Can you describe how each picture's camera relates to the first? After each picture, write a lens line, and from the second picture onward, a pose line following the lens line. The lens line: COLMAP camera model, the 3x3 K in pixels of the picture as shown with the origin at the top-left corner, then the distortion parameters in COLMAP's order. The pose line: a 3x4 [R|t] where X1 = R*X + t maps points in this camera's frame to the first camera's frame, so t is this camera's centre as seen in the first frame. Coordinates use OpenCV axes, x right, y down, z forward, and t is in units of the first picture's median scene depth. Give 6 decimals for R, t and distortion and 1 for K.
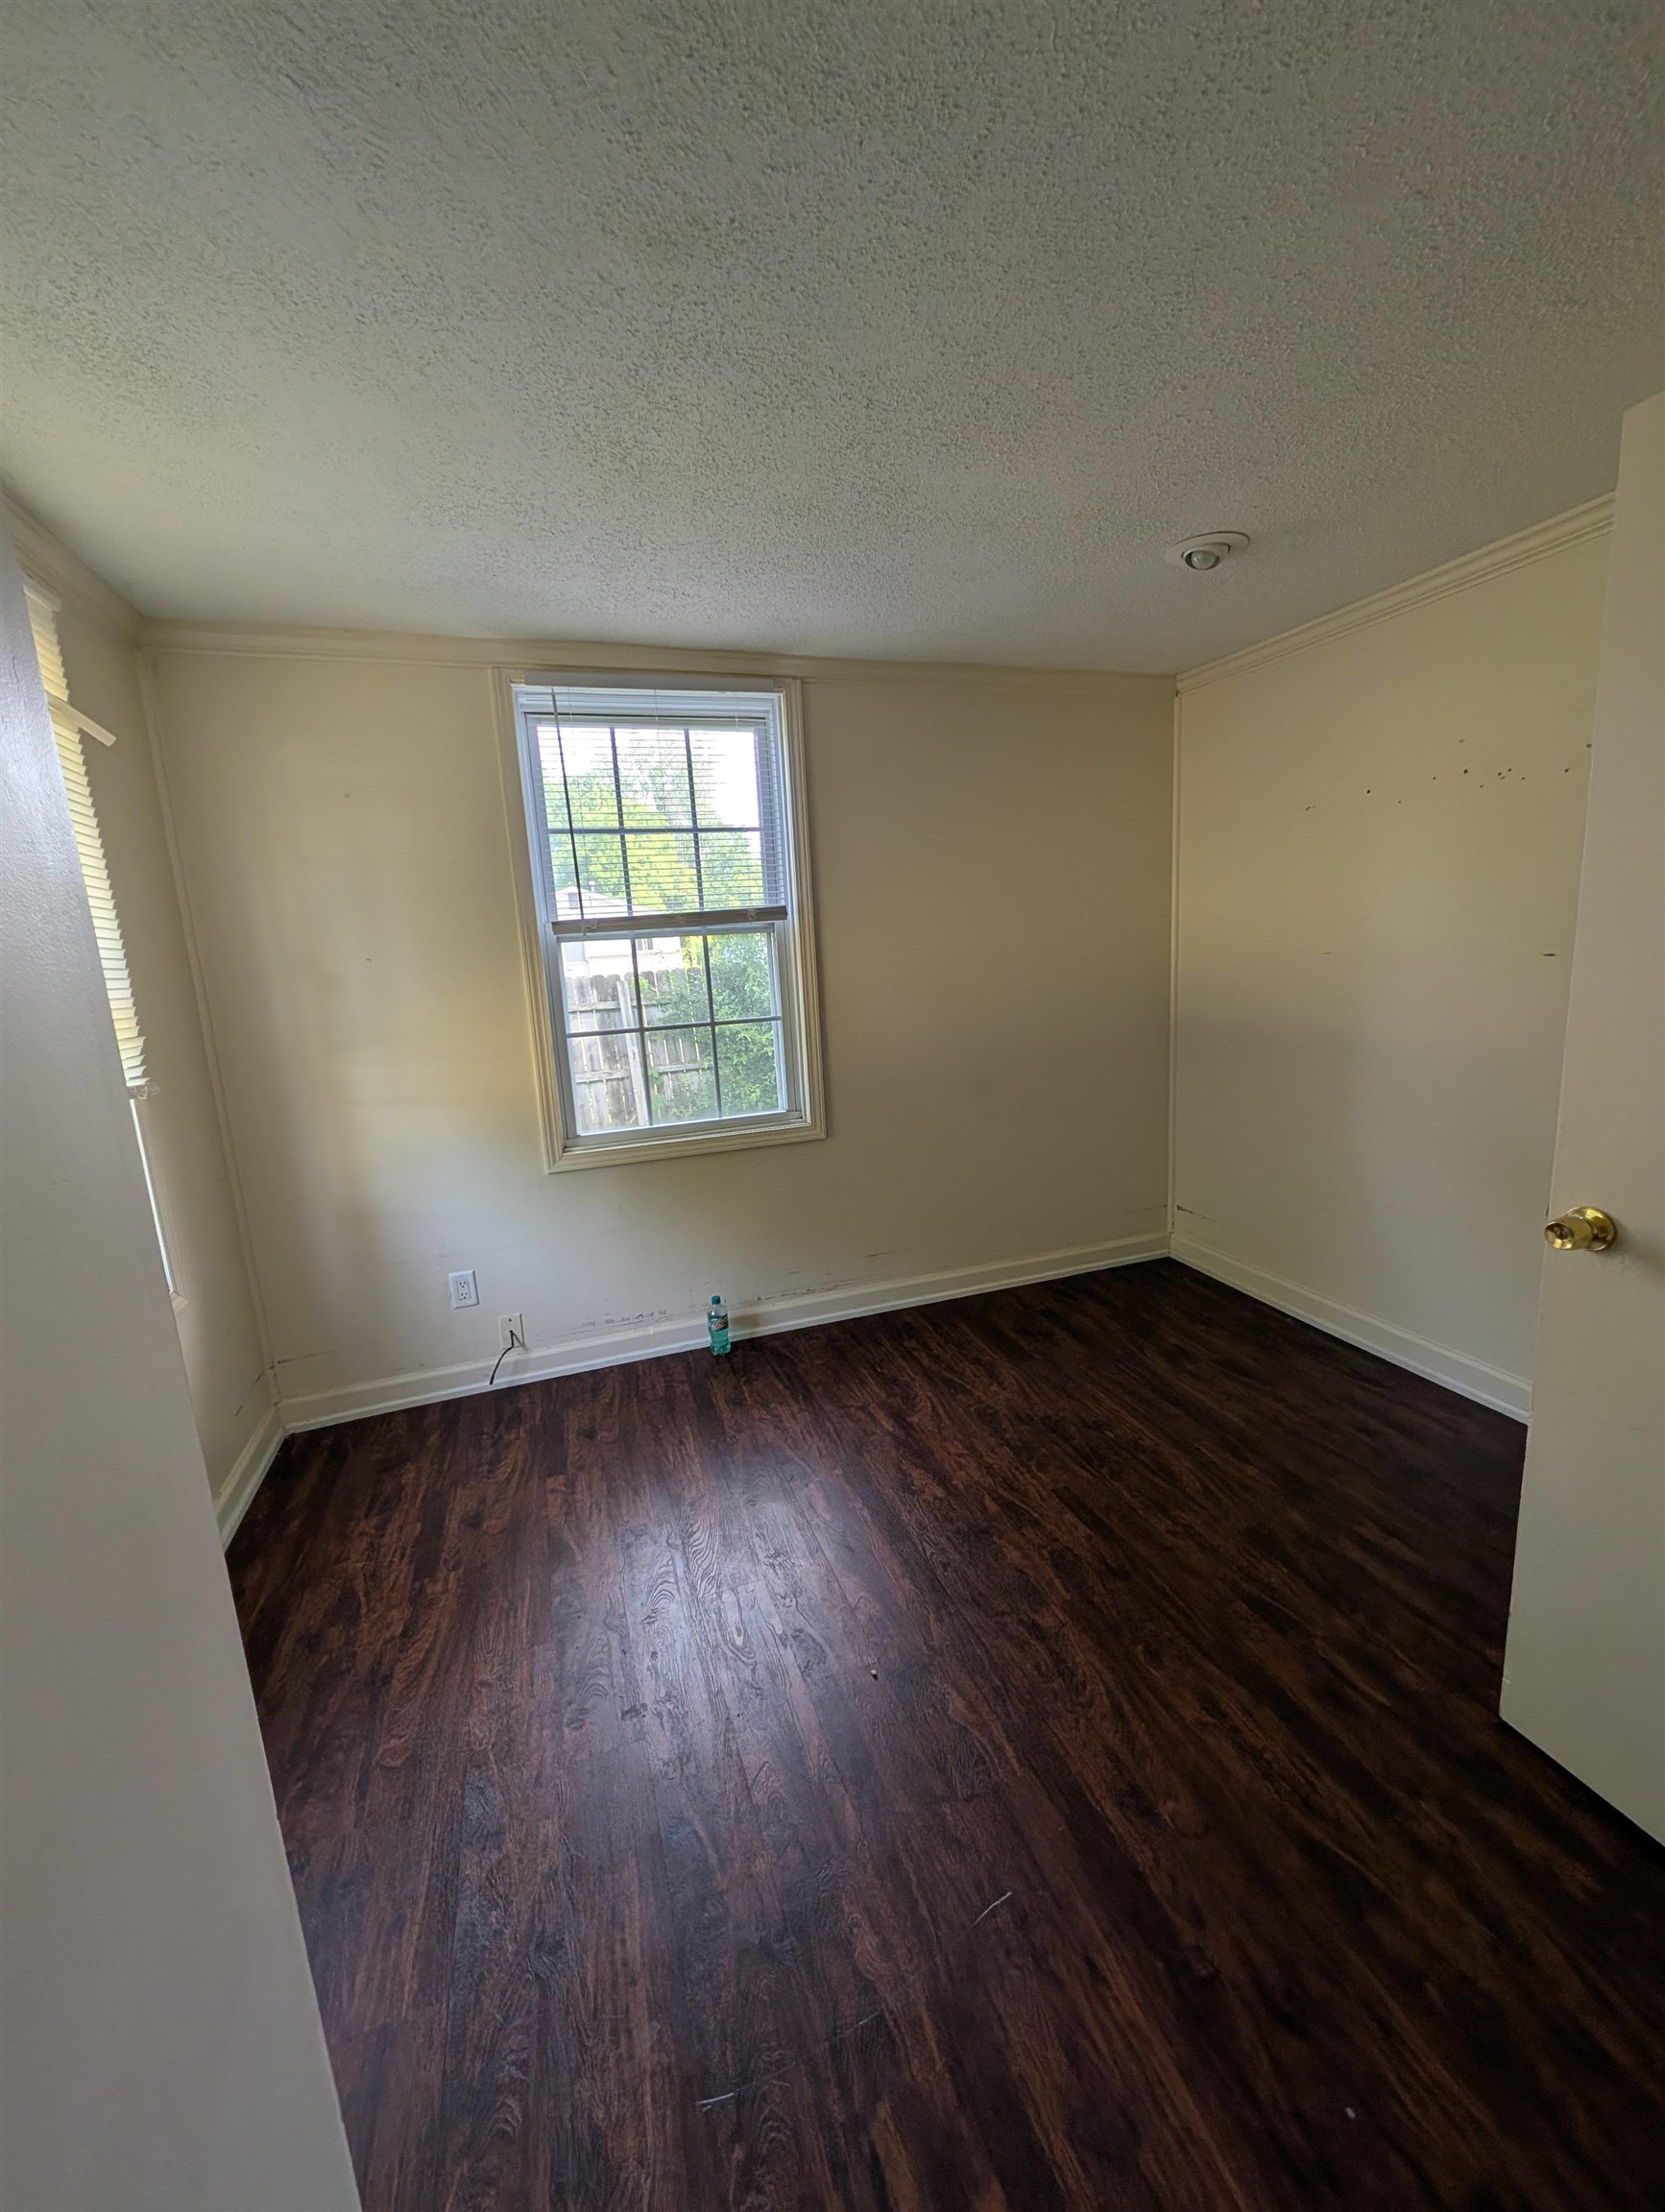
lens RADIAL K [[851.5, 0, 827.1], [0, 851.5, 1107.0], [0, 0, 1]] dist [-0.001902, -0.000048]
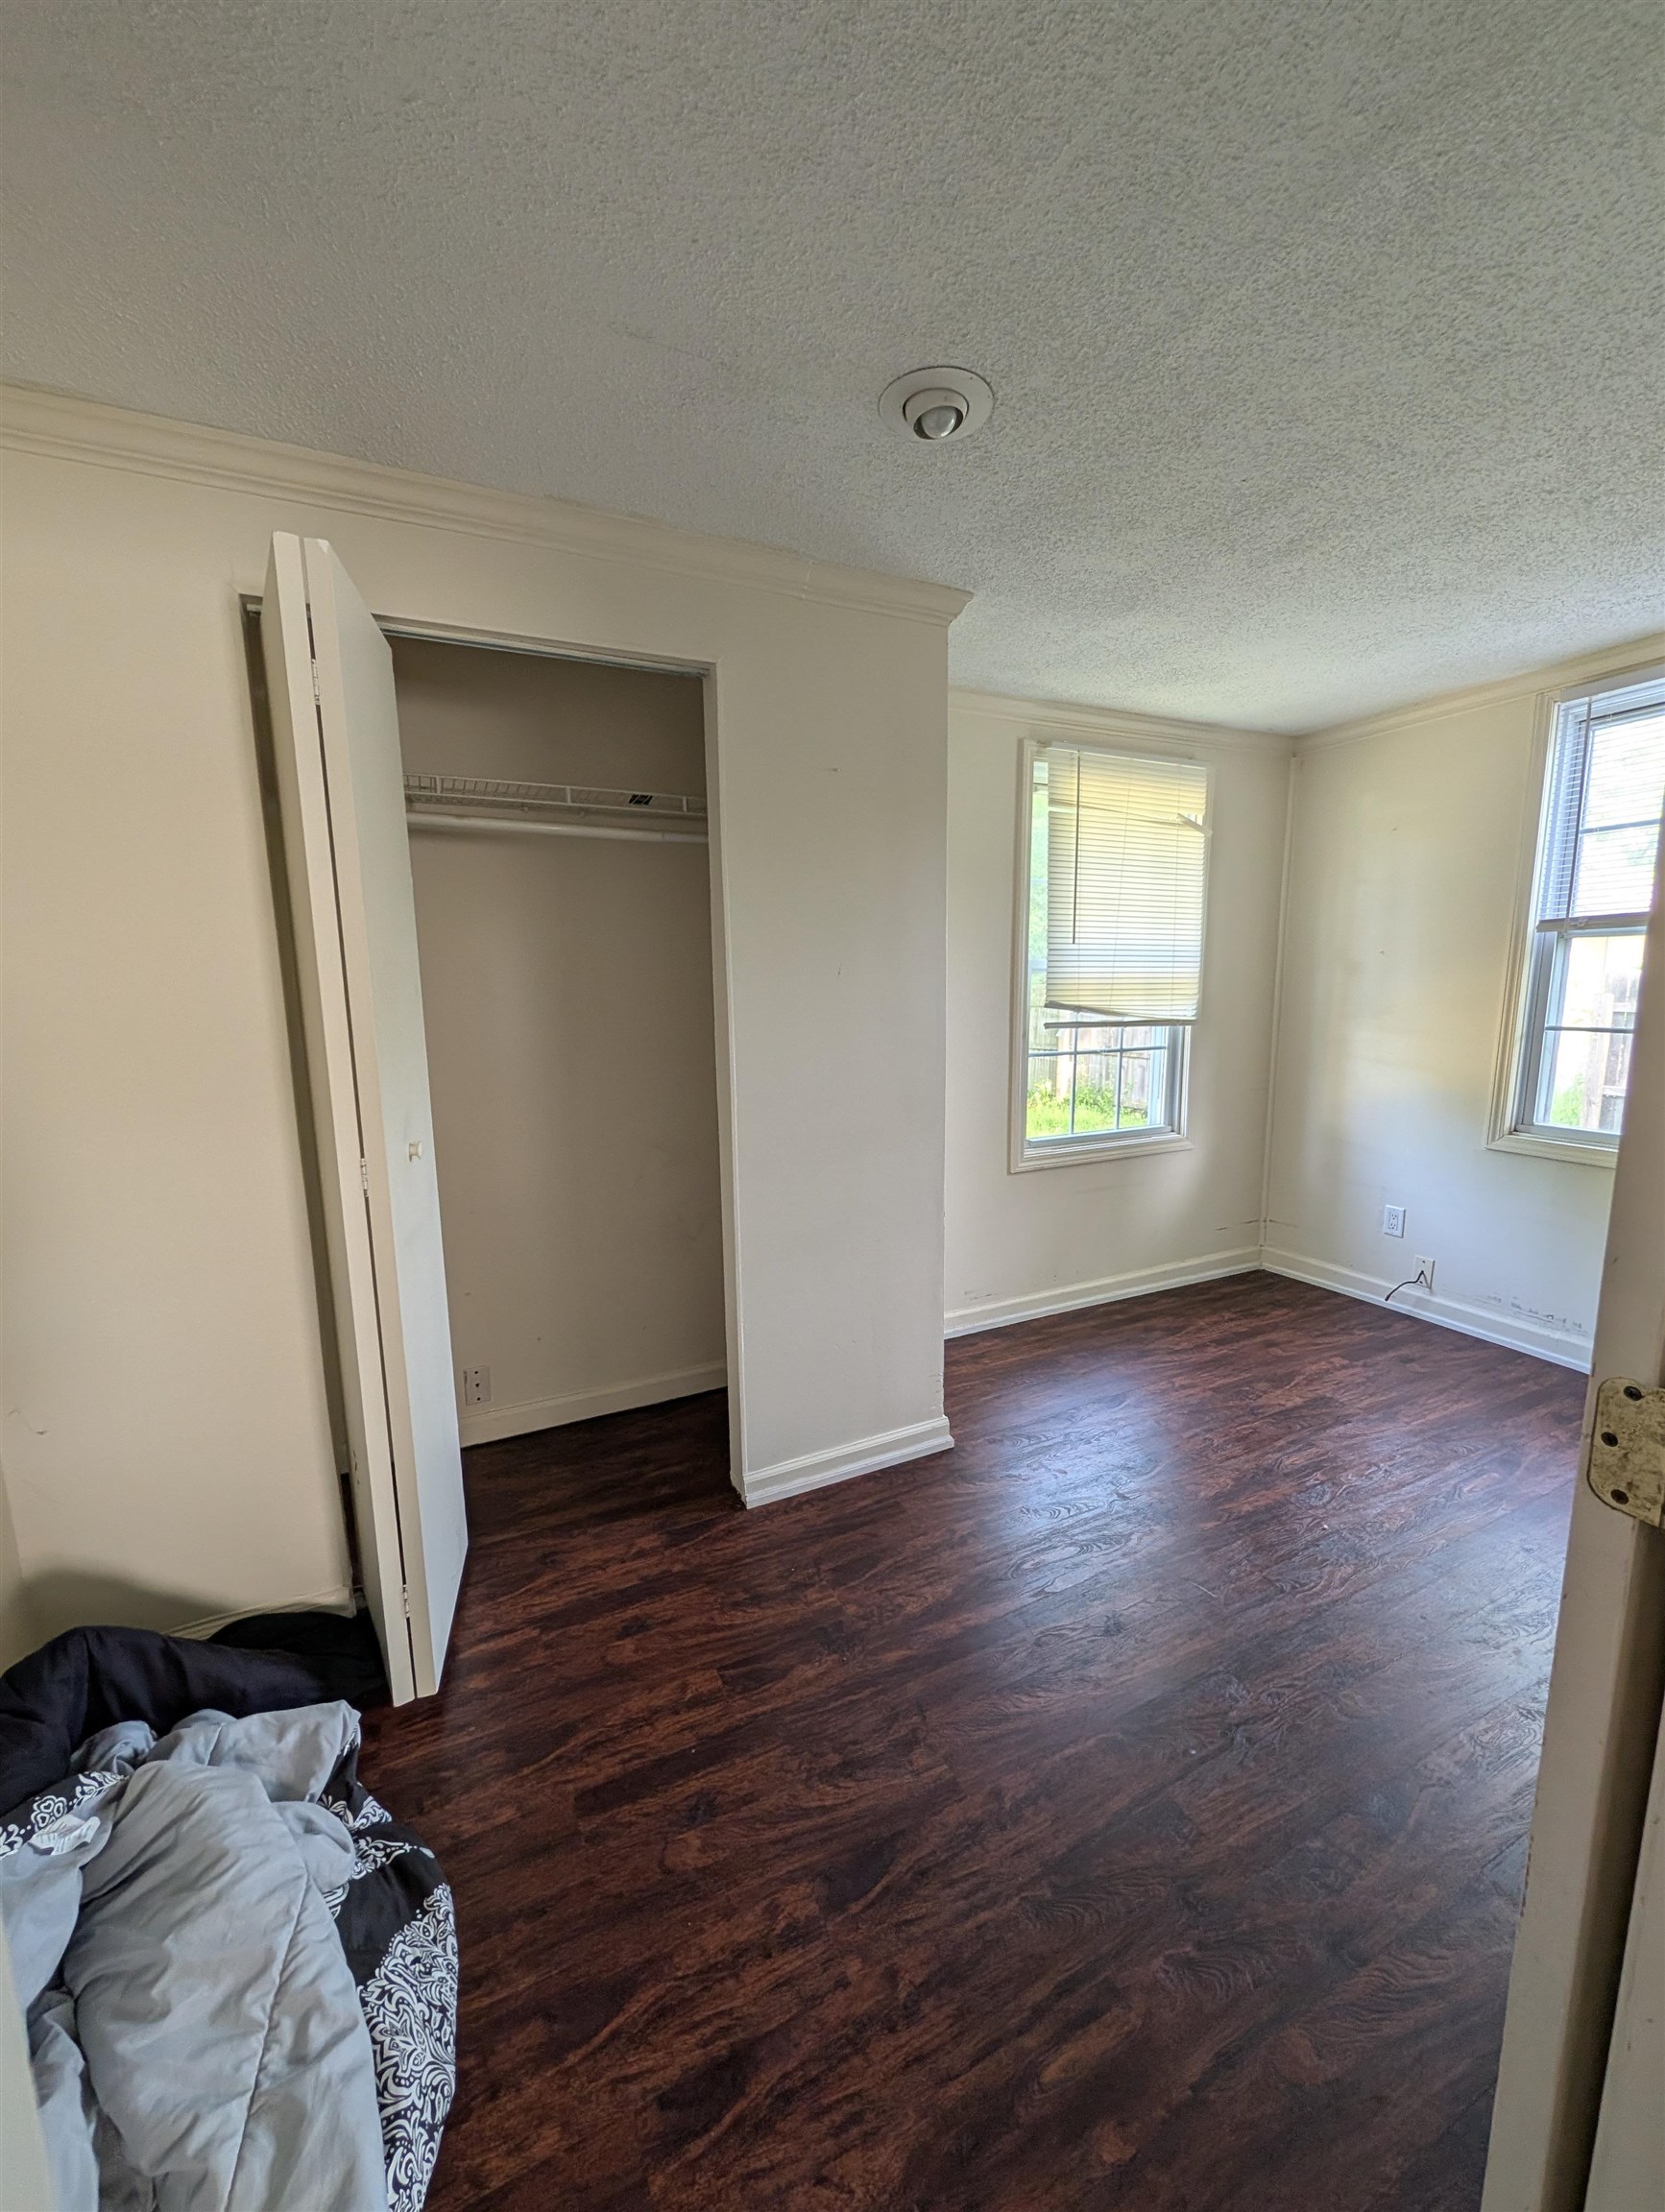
lens RADIAL K [[851.5, 0, 834.6], [0, 851.5, 1110.9], [0, 0, 1]] dist [-0.001902, -0.000048]
pose [[0.128211, 0.205686, -0.970183, 0.673603], [-0.172364, 0.967990, 0.182443, -0.026626], [0.976654, 0.143834, 0.159560, -0.008402]]
